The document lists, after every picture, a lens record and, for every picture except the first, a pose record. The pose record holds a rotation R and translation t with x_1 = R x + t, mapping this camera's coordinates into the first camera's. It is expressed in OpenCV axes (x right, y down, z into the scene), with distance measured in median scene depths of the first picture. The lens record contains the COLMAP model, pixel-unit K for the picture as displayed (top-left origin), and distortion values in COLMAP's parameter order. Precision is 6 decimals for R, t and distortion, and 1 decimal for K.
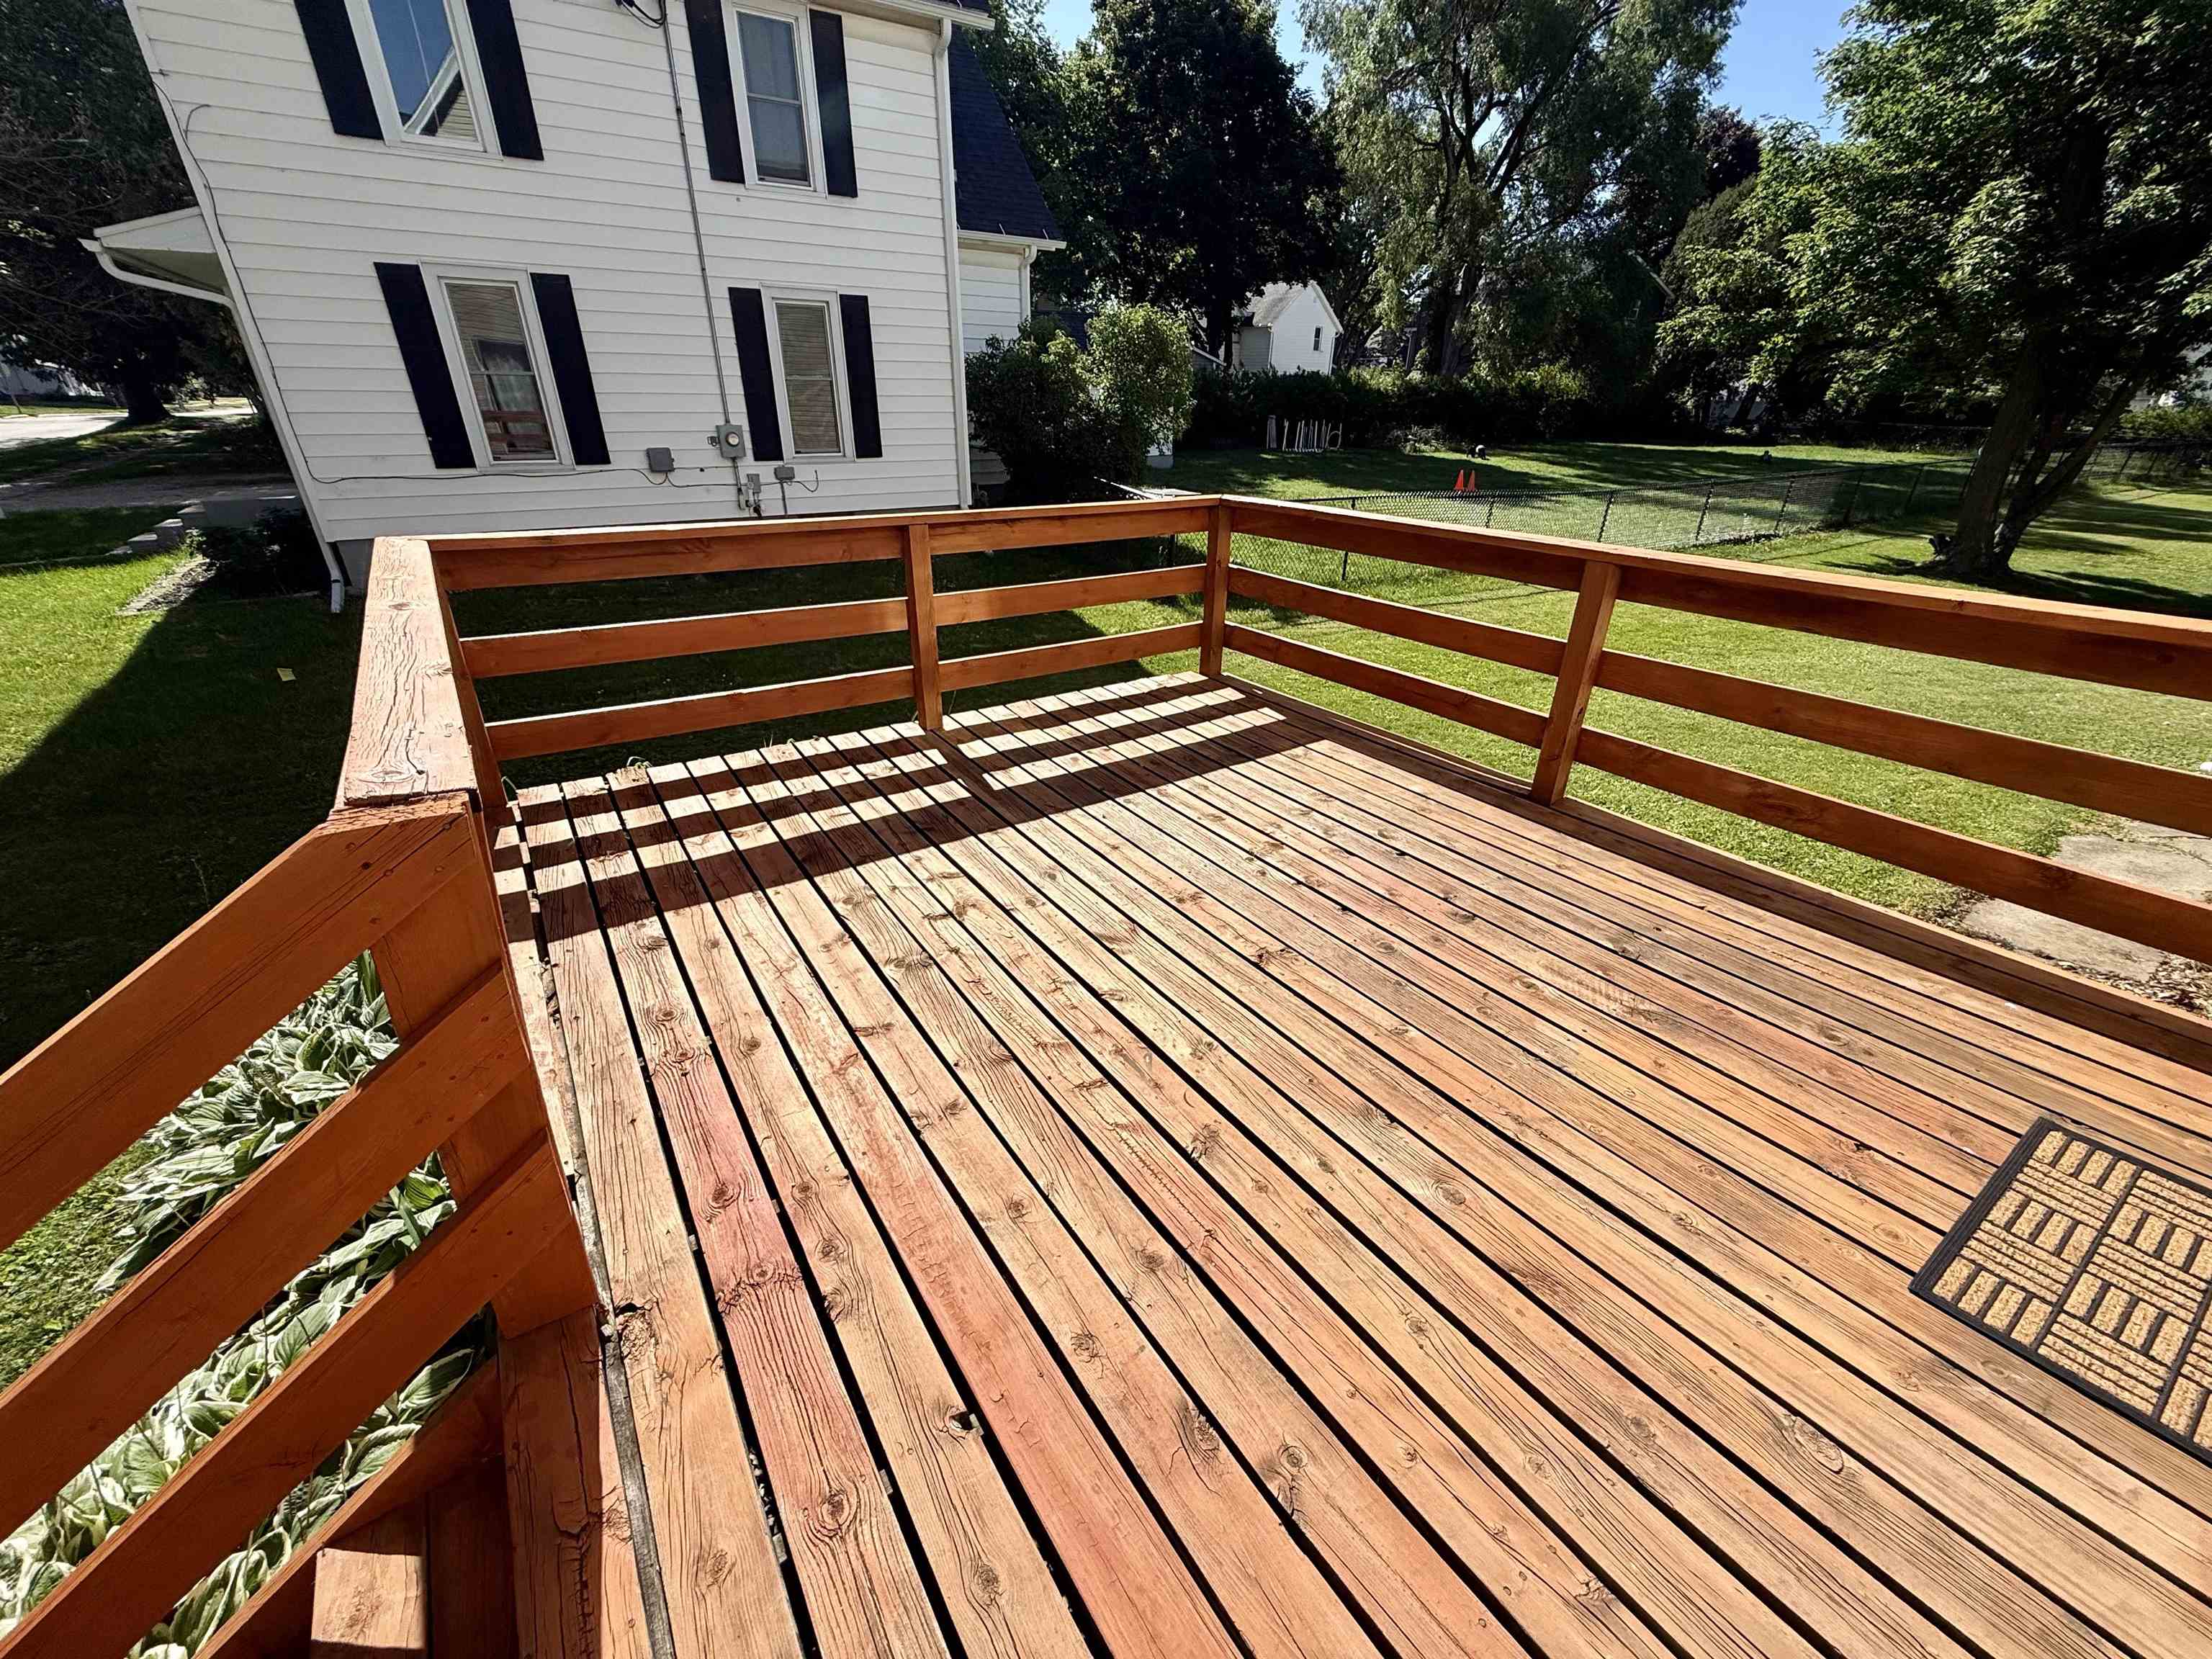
lens RADIAL K [[880.2, 0, 1099.2], [0, 880.2, 830.3], [0, 0, 1]] dist [0.000843, -0.000011]
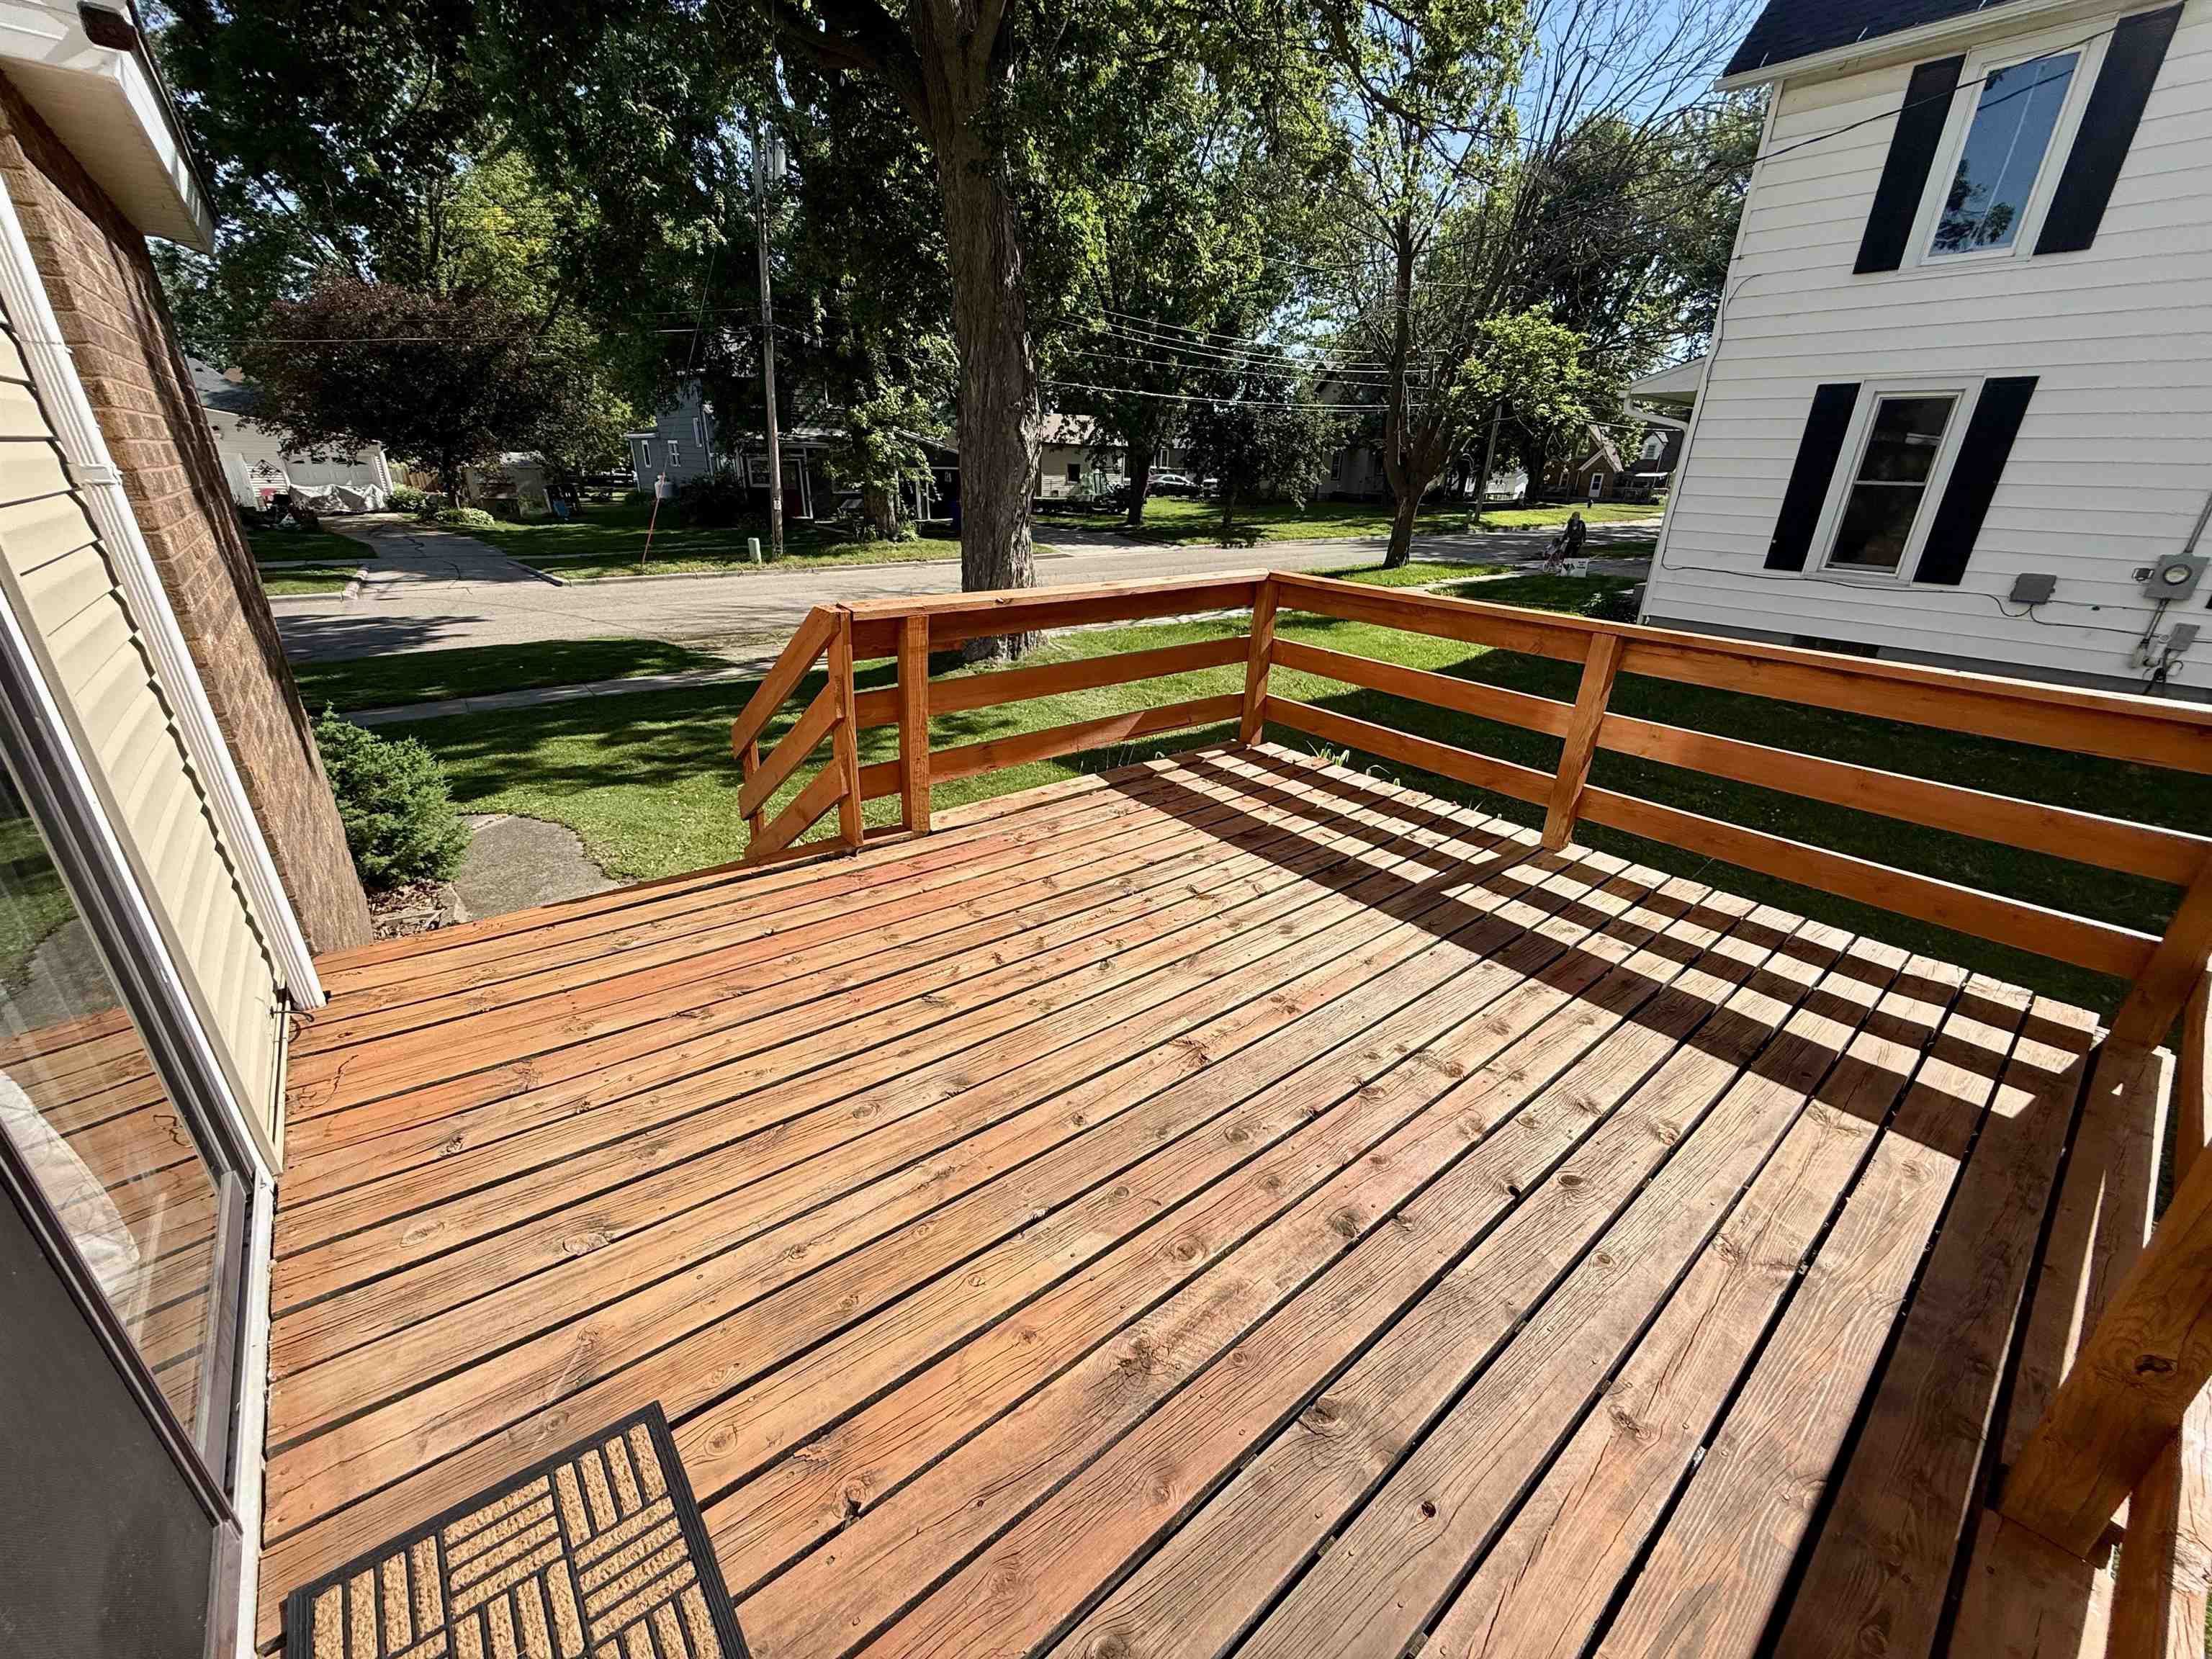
lens RADIAL K [[880.2, 0, 1089.8], [0, 880.2, 822.8], [0, 0, 1]] dist [0.000843, -0.000011]
pose [[0.097030, 0.367035, -0.925133, 0.660824], [-0.470491, 0.836018, 0.282334, -0.189054], [0.877054, 0.407872, 0.253805, 0.380717]]
